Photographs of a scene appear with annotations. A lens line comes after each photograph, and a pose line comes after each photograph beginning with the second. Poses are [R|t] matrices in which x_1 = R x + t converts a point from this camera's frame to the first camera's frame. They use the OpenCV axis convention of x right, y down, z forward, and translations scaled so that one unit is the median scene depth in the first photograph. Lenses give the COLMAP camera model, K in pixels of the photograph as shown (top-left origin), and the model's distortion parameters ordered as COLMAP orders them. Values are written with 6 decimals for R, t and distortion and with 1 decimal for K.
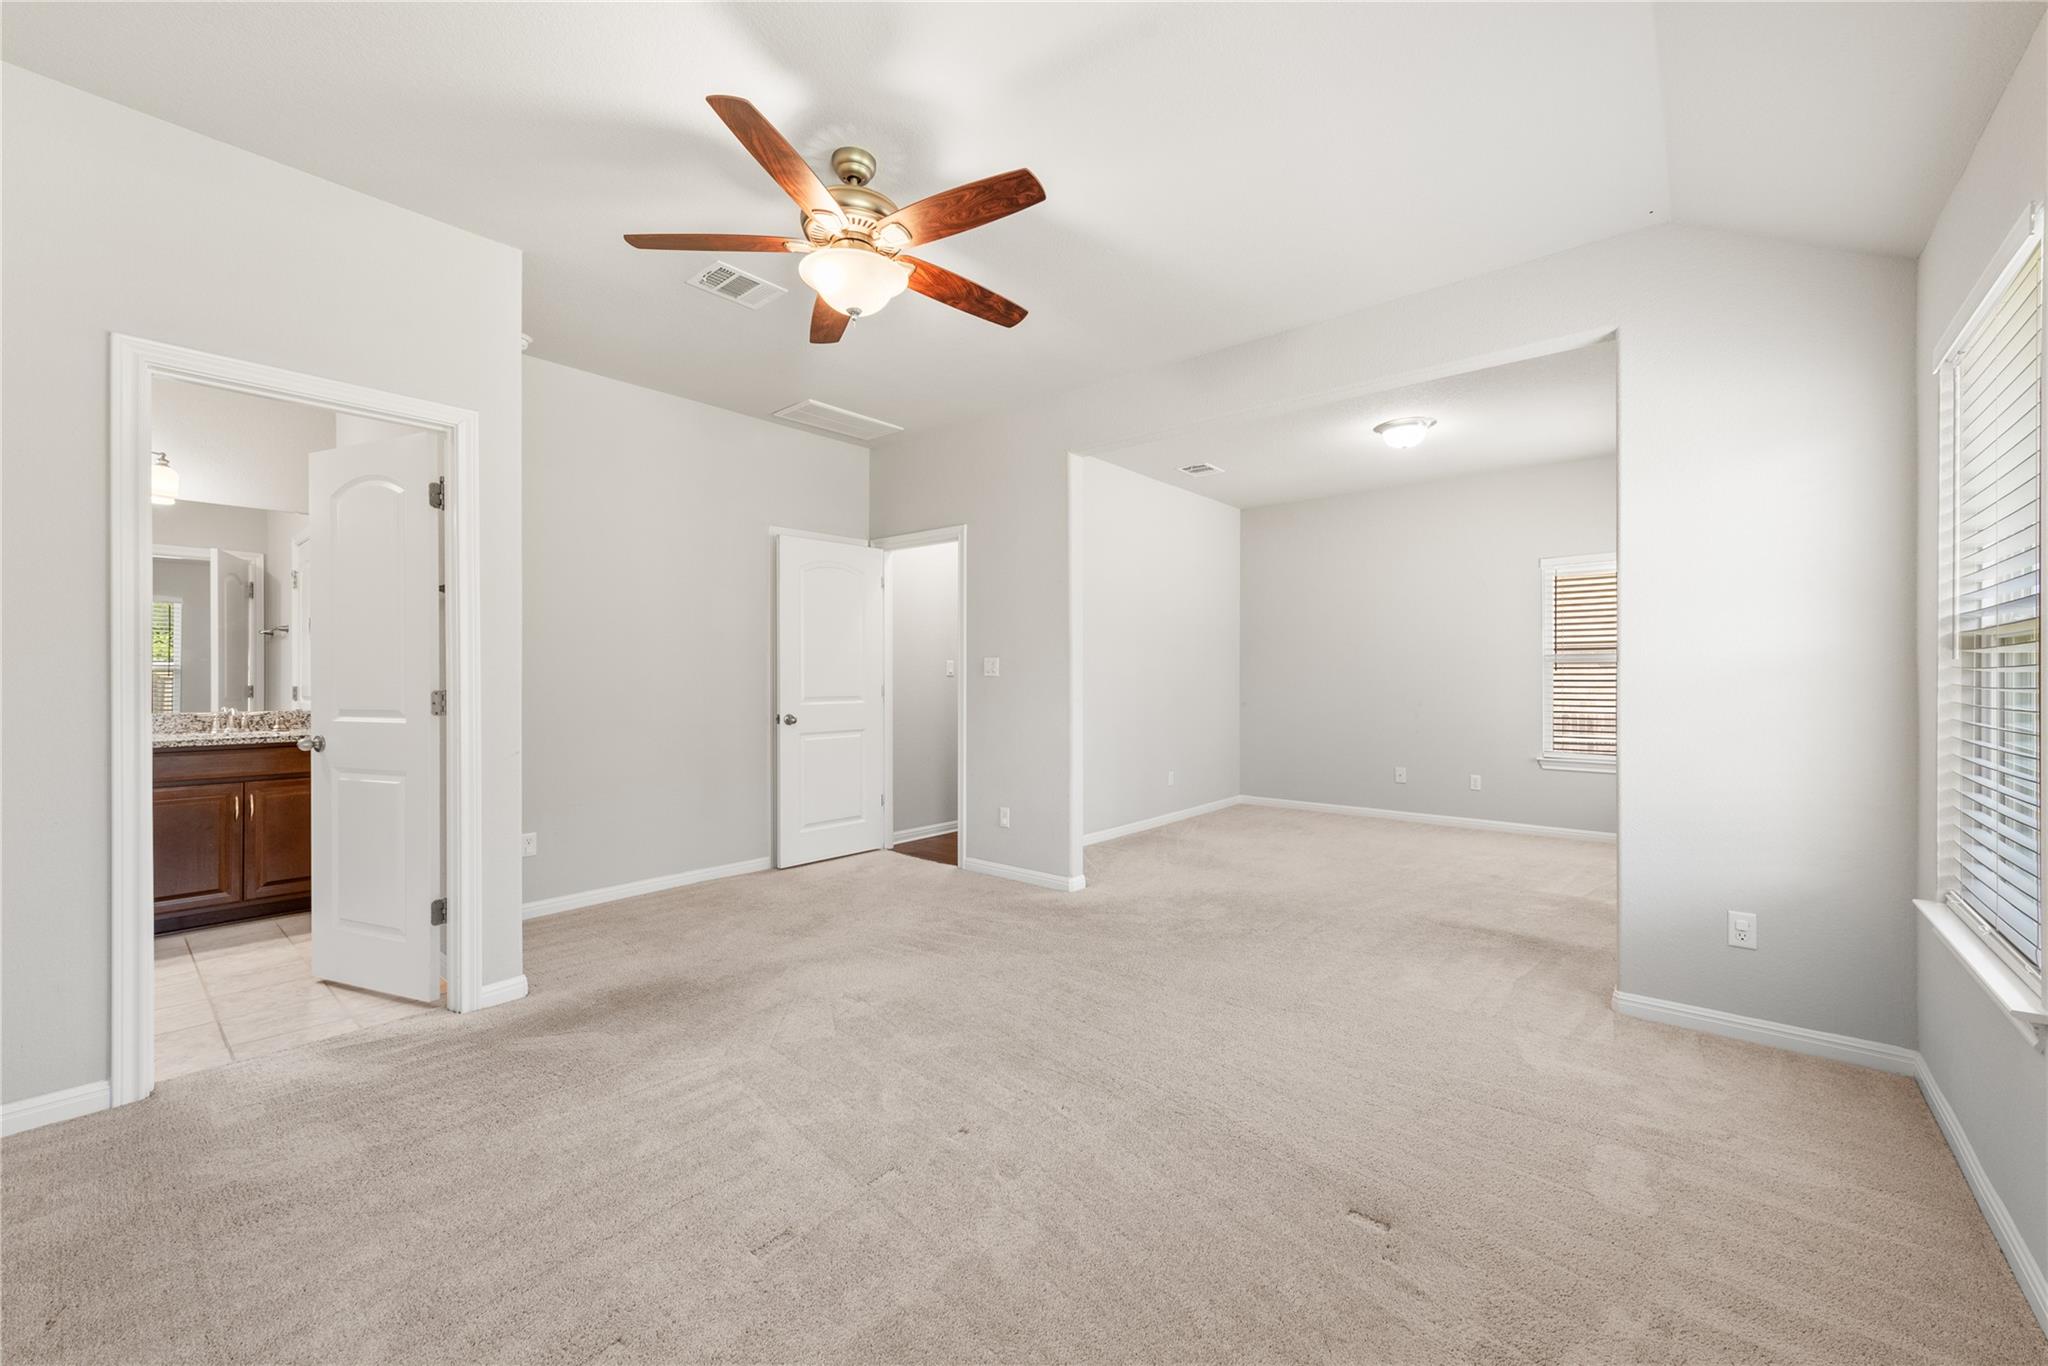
lens RADIAL K [[798.6, 0, 1035.9], [0, 798.6, 686.7], [0, 0, 1]] dist [0.009349, -0.002769]
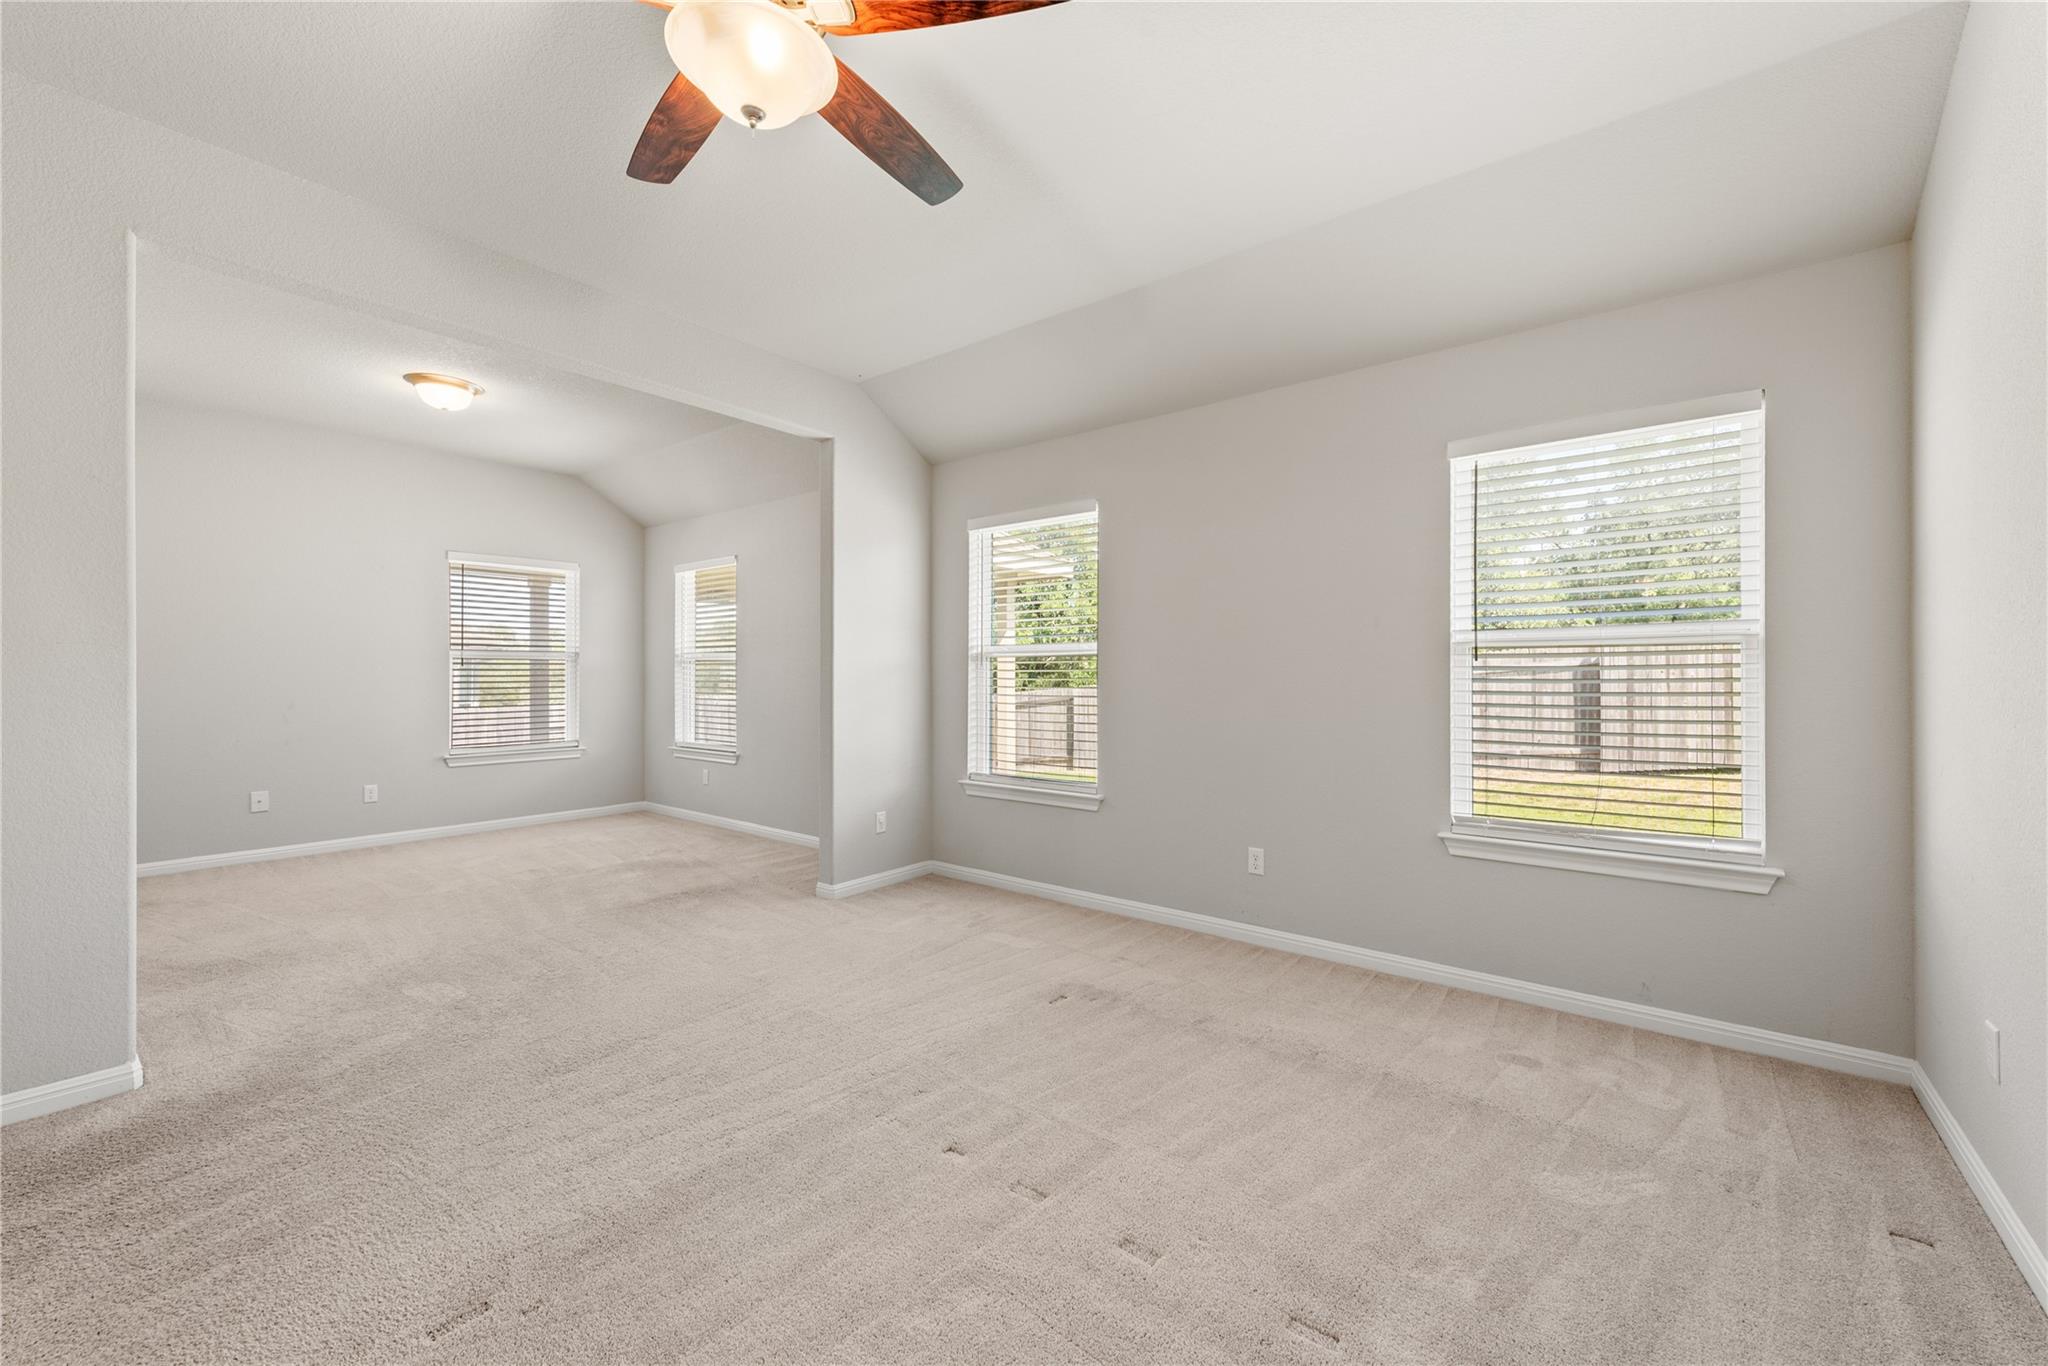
lens RADIAL K [[801.6, 0, 1024.0], [0, 801.6, 683.0], [0, 0, 1]] dist [0.000089, -0.000147]
pose [[-0.018178, -0.013634, 0.999742, -0.616888], [0.012324, 0.999828, 0.013860, -0.008437], [-0.999759, 0.012573, -0.018007, 0.546641]]
